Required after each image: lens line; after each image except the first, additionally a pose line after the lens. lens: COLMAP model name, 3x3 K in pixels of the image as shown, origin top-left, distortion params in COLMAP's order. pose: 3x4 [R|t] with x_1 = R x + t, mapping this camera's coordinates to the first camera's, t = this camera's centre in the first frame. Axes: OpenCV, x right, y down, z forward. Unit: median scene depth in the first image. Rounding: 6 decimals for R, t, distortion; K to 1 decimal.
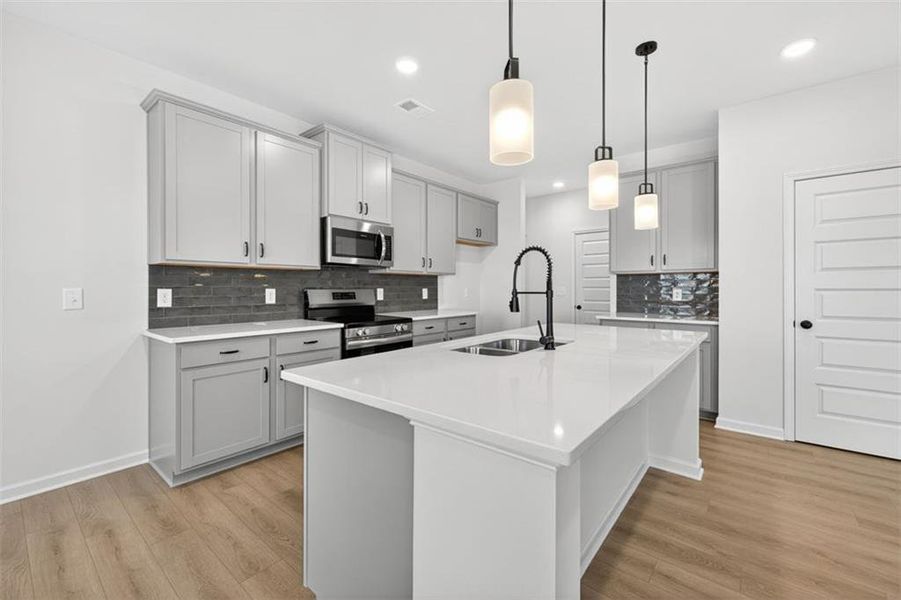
lens RADIAL K [[374.1, 0, 446.3], [0, 374.1, 288.9], [0, 0, 1]] dist [0.001048, 0.000069]
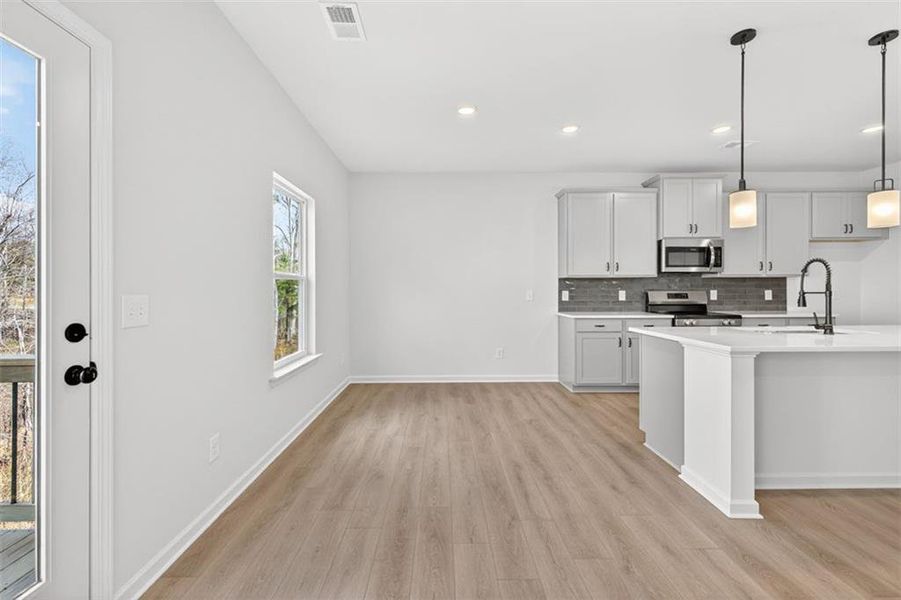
lens RADIAL K [[368.2, 0, 451.9], [0, 368.2, 293.5], [0, 0, 1]] dist [-0.000052, 0.000056]
pose [[0.647556, 0.002020, -0.762015, 0.222418], [0.002779, 0.999984, 0.005012, 0.001730], [0.762013, -0.005363, 0.647540, -0.494947]]
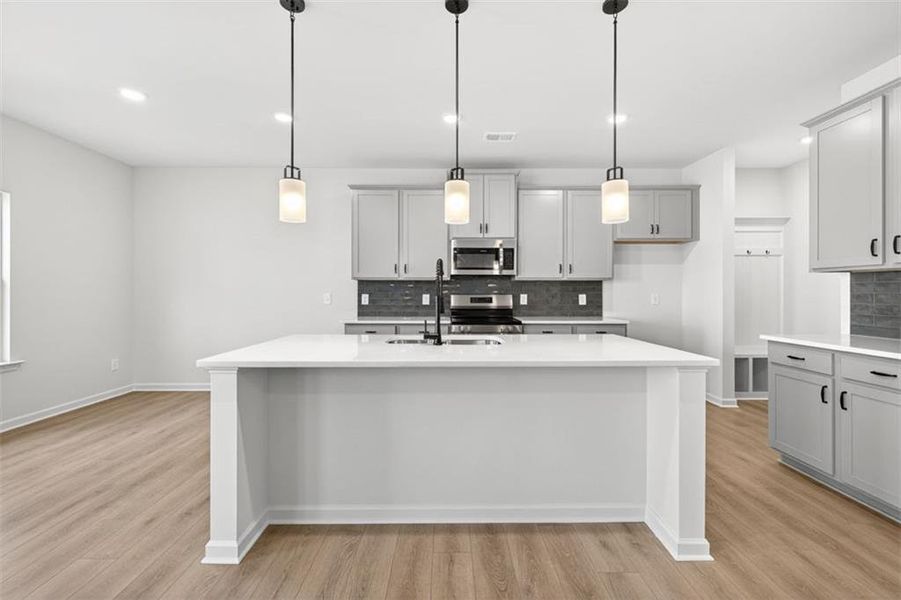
lens RADIAL K [[374.1, 0, 446.3], [0, 374.1, 288.9], [0, 0, 1]] dist [0.001048, 0.000069]
pose [[0.644404, -0.009398, -0.764627, 0.665704], [-0.002696, 0.999890, -0.014562, -0.000088], [0.764680, 0.011446, 0.644308, 0.132970]]
